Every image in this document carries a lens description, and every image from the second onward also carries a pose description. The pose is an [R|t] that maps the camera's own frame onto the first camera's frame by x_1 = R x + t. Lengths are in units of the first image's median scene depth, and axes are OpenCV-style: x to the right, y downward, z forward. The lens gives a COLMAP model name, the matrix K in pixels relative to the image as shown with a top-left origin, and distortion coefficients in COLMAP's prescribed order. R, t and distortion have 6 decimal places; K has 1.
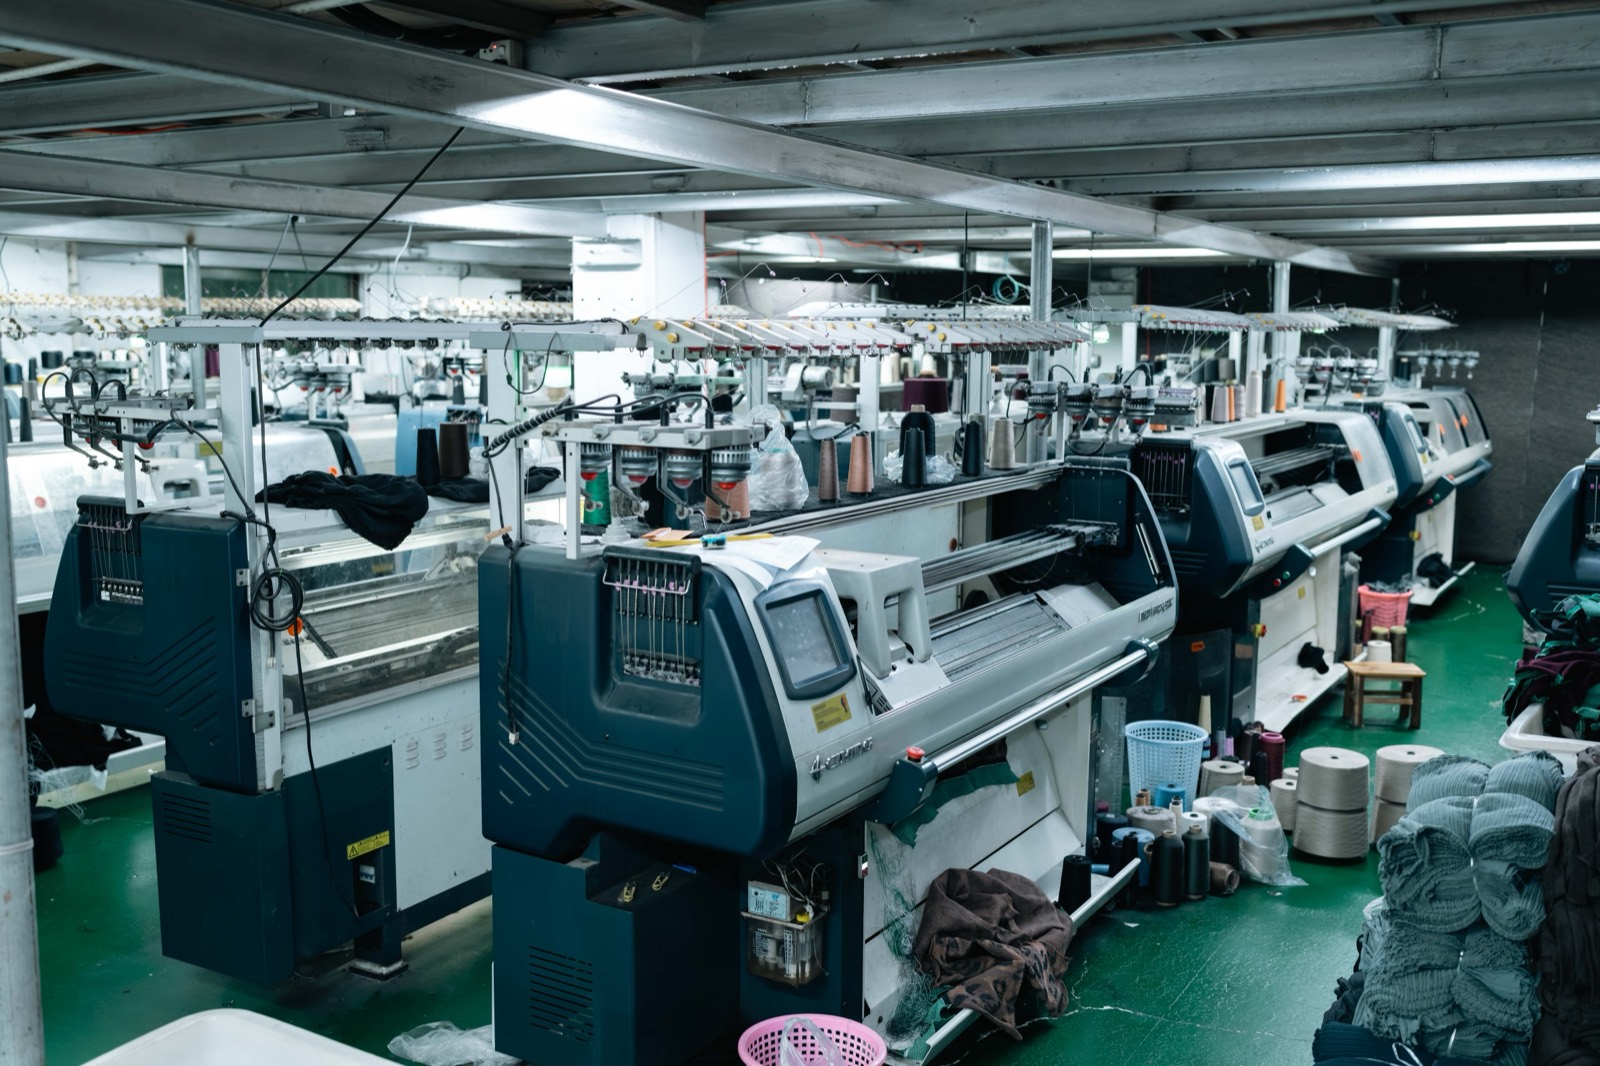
lens RADIAL K [[1550.8, 0, 798.6], [0, 1550.8, 528.7], [0, 0, 1]] dist [0.002193, 0.000000]
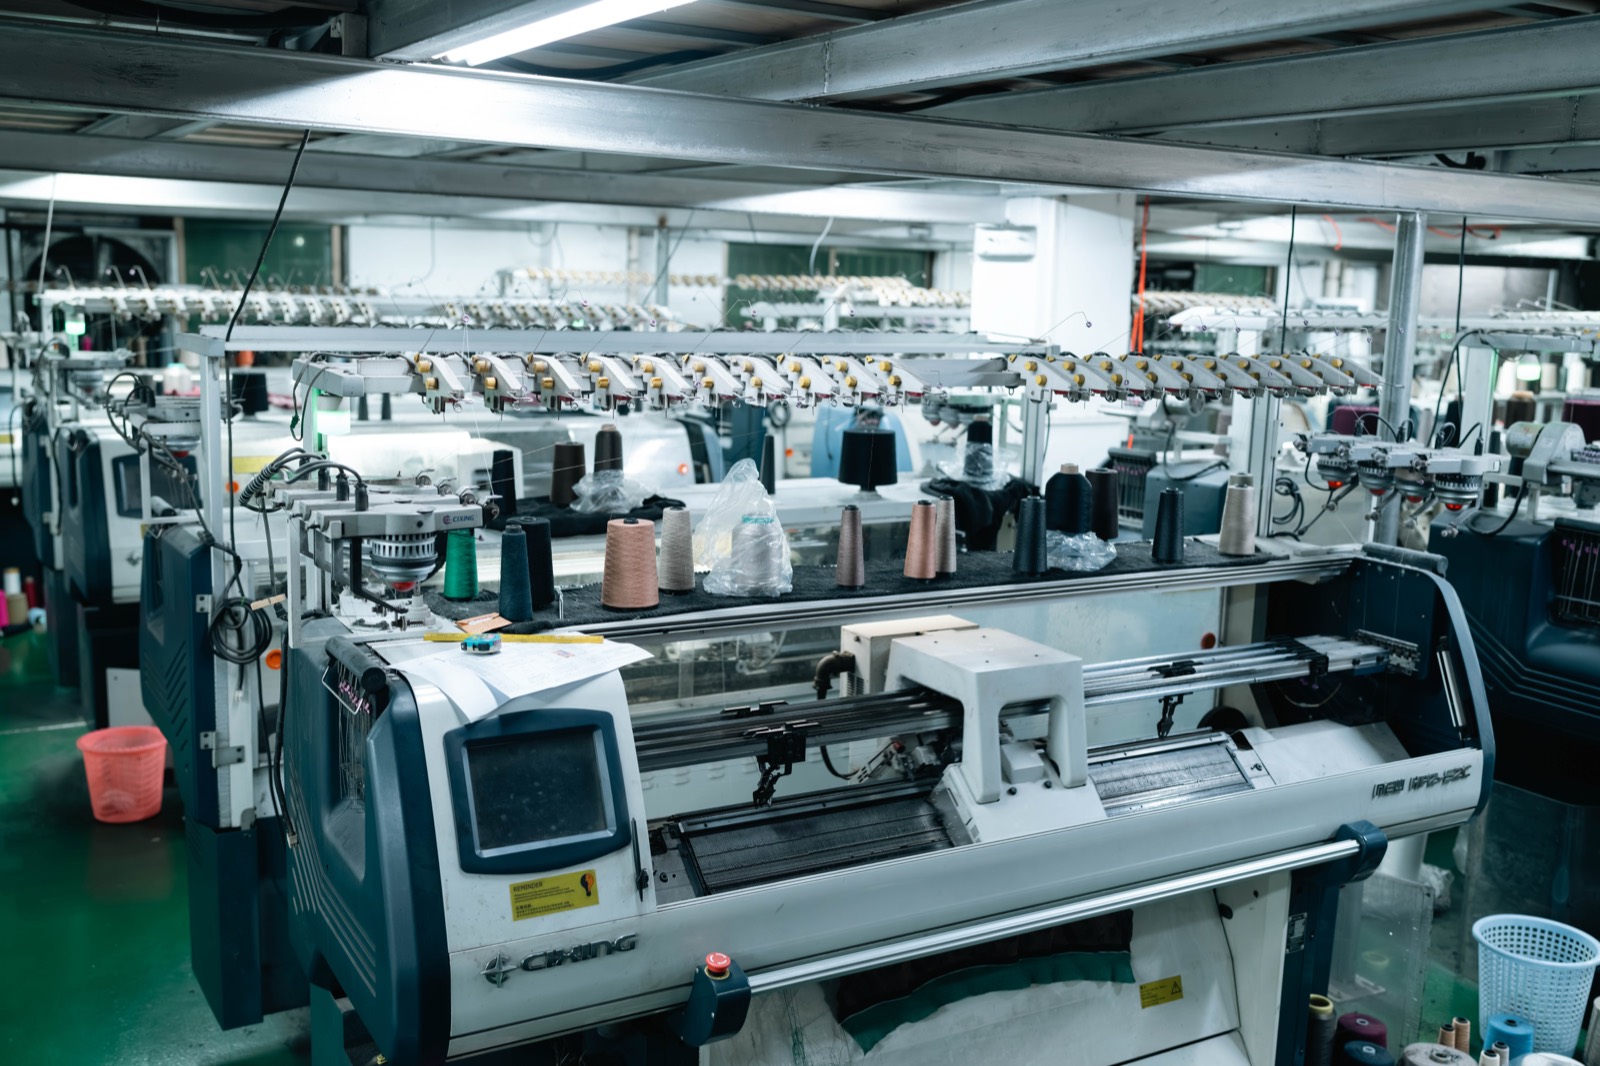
lens RADIAL K [[1550.8, 0, 792.9], [0, 1550.8, 530.9], [0, 0, 1]] dist [0.002193, 0.000000]
pose [[0.875268, 0.098497, -0.473501, 0.300572], [-0.087479, 0.995136, 0.045301, -0.065674], [0.475660, 0.001771, 0.879627, 0.257424]]
